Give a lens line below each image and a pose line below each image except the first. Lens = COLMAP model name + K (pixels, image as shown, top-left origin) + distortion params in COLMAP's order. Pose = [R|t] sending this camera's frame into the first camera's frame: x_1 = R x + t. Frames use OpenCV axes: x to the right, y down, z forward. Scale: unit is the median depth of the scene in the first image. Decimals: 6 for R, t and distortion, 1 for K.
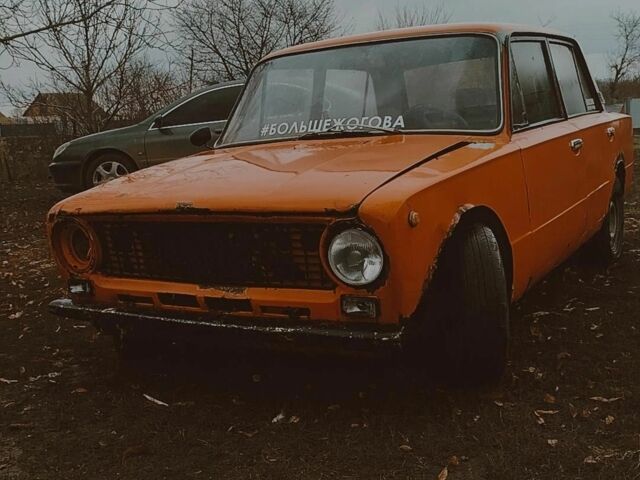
lens RADIAL K [[810.4, 0, 320.0], [0, 810.4, 240.0], [0, 0, 1]] dist [0.005735, -0.037230]
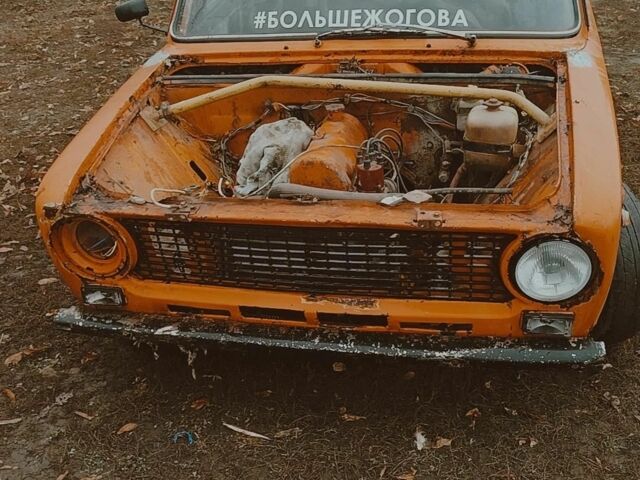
lens RADIAL K [[832.9, 0, 320.0], [0, 832.9, 240.0], [0, 0, 1]] dist [0.056053, -0.010700]
pose [[0.943709, -0.139040, 0.300134, -0.333314], [0.039689, 0.948406, 0.314566, -0.221710], [-0.328386, -0.284947, 0.900538, 0.273410]]
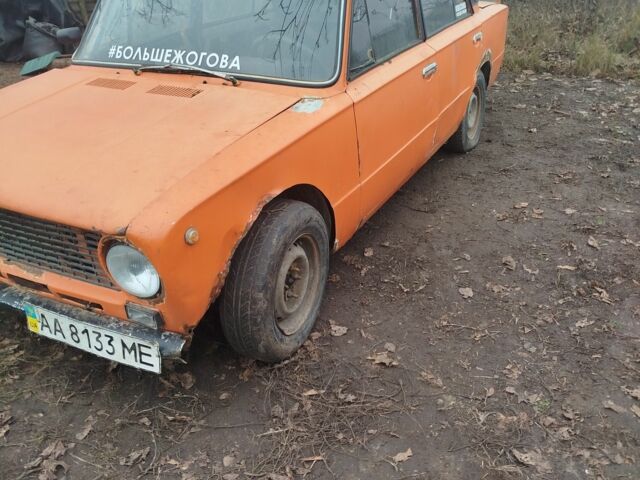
lens RADIAL K [[591.2, 0, 297.8], [0, 591.2, 240.8], [0, 0, 1]] dist [0.075819, 0.003512]
pose [[0.999543, 0.021449, 0.021289, 0.176350], [-0.027211, 0.945245, 0.325225, -0.194784], [-0.013147, -0.325656, 0.945397, 0.283772]]
